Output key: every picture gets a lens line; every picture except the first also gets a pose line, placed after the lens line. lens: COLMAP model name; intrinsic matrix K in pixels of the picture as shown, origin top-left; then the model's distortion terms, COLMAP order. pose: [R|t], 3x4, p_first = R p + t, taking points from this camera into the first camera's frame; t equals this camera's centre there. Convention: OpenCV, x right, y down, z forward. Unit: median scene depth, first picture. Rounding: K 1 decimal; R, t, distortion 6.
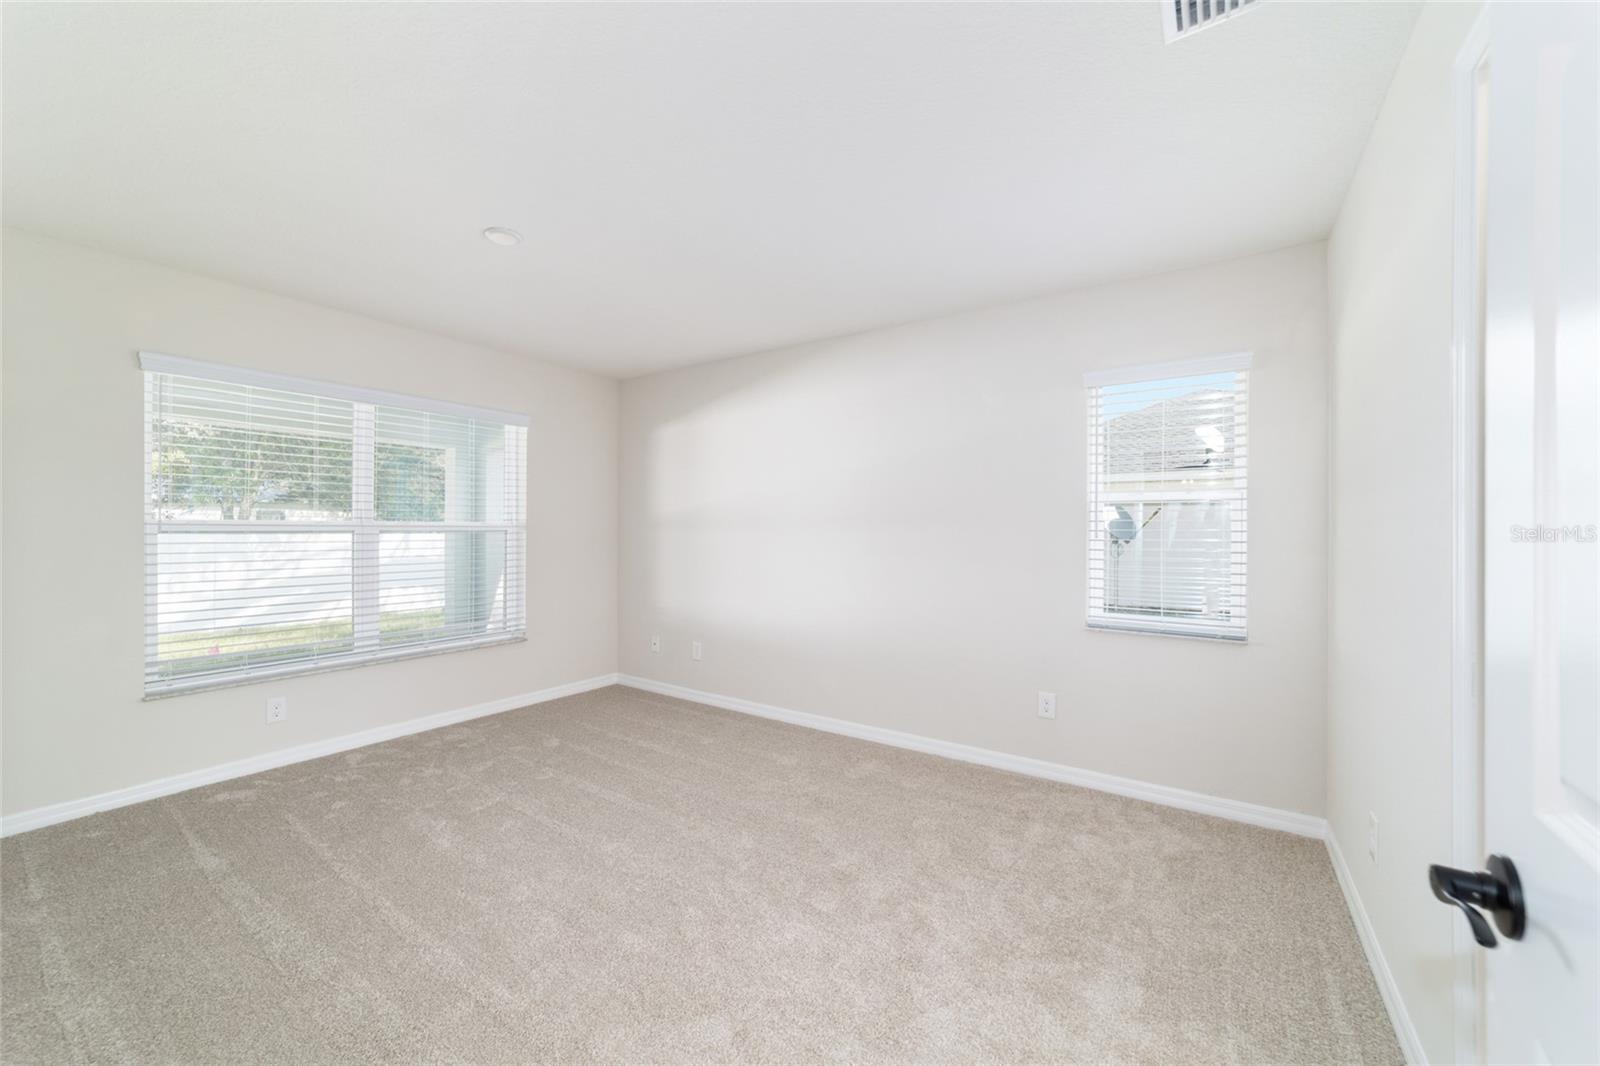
lens RADIAL K [[611.8, 0, 798.4], [0, 611.8, 528.2], [0, 0, 1]] dist [-0.016884, 0.008133]
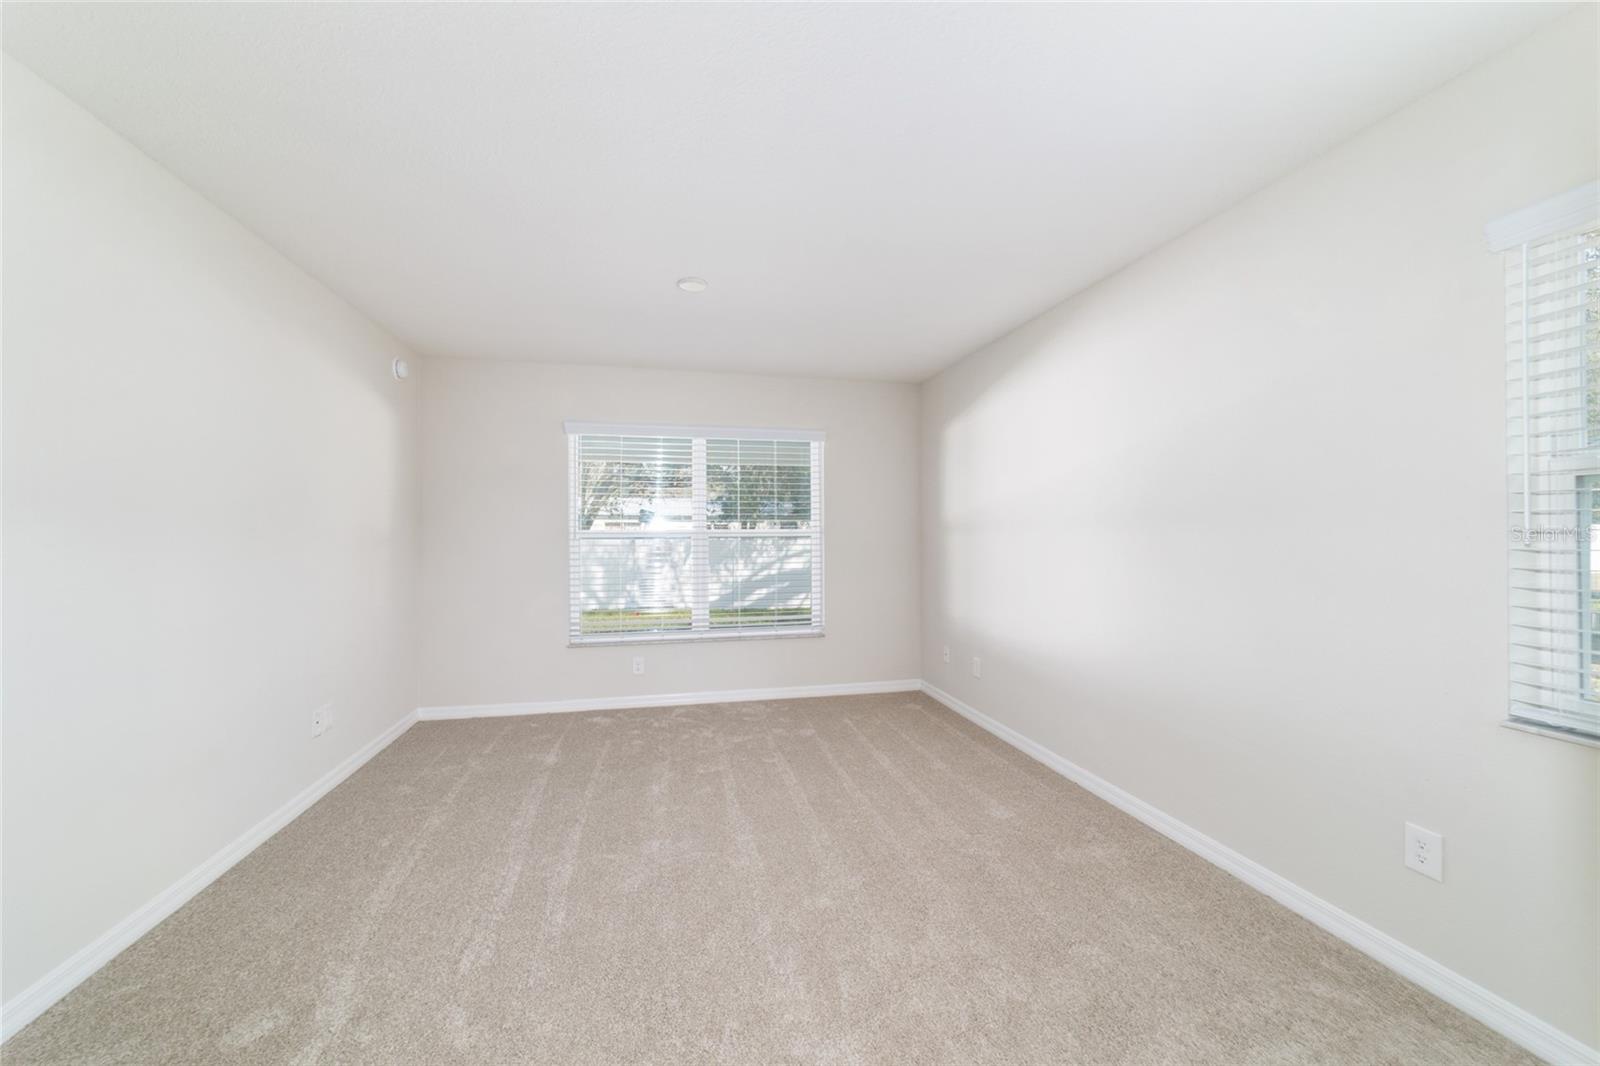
lens RADIAL K [[611.8, 0, 798.4], [0, 611.8, 528.2], [0, 0, 1]] dist [-0.016884, 0.008133]
pose [[0.736115, -0.014547, -0.676700, 0.348838], [0.009047, 0.999891, -0.011653, 0.003803], [0.676796, 0.002456, 0.736166, 0.211506]]
